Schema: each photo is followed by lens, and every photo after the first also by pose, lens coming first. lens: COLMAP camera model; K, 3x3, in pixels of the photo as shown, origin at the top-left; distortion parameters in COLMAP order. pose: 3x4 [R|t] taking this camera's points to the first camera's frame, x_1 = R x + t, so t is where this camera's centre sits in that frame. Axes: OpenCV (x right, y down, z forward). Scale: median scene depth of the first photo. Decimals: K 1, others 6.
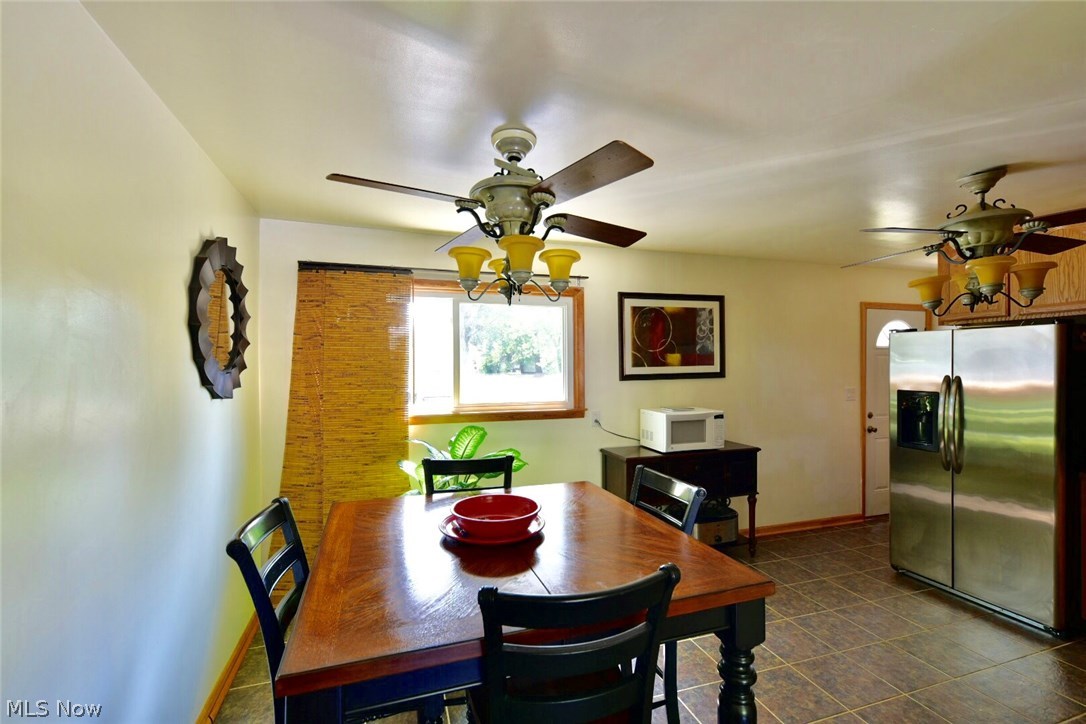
lens RADIAL K [[468.1, 0, 539.0], [0, 468.1, 368.3], [0, 0, 1]] dist [0.005667, -0.002646]
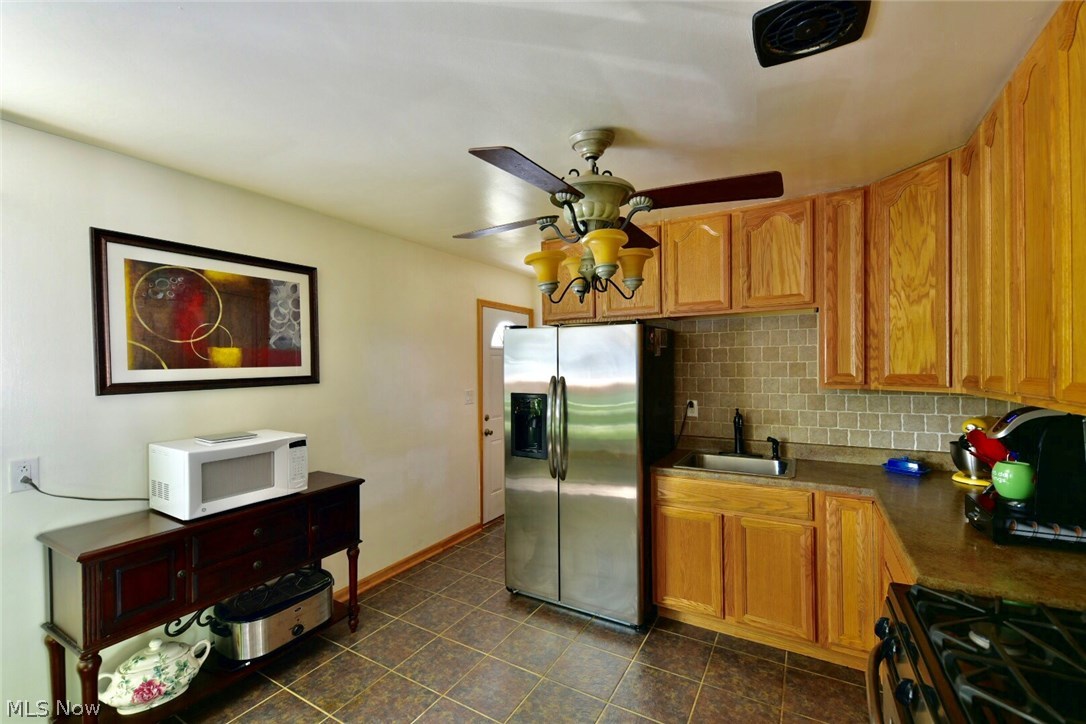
lens RADIAL K [[459.2, 0, 545.0], [0, 459.2, 368.8], [0, 0, 1]] dist [0.021546, 0.000299]
pose [[0.738880, -0.006938, 0.673801, 0.202924], [0.008249, 0.999965, 0.001251, -0.000035], [-0.673786, 0.004634, 0.738912, 0.283476]]
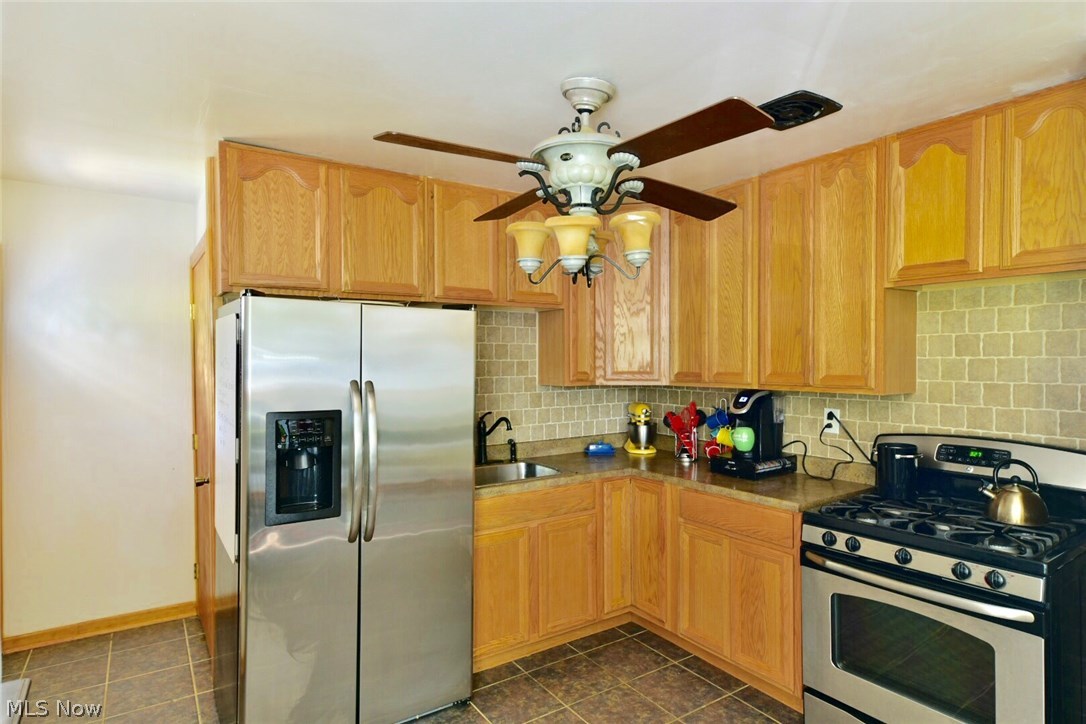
lens RADIAL K [[598.7, 0, 545.7], [0, 598.7, 367.6], [0, 0, 1]] dist [0.025361, 0.000632]
pose [[-0.262312, -0.008406, 0.964946, 0.064323], [0.005425, 0.999933, 0.010186, -0.005220], [-0.964968, 0.007907, -0.262249, 0.810145]]
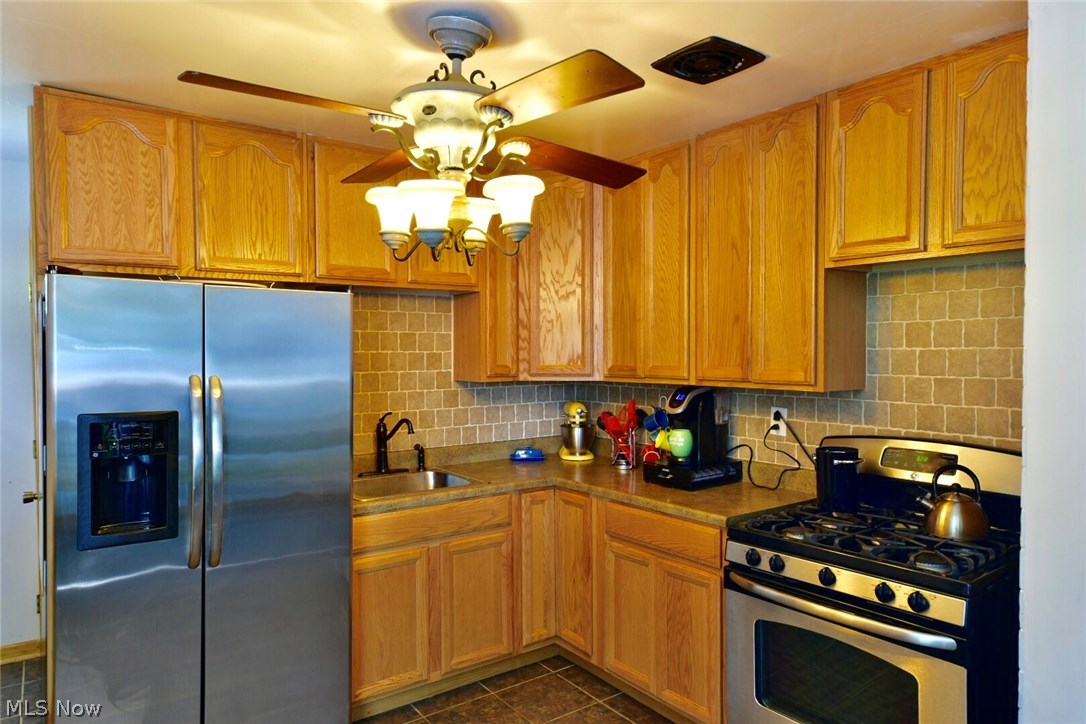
lens RADIAL K [[694.7, 0, 542.6], [0, 694.7, 368.2], [0, 0, 1]] dist [0.026120, 0.001999]
pose [[-0.294552, -0.018833, 0.955450, 0.047744], [0.005680, 0.999754, 0.021457, -0.004587], [-0.955618, 0.011747, -0.294373, 0.727415]]
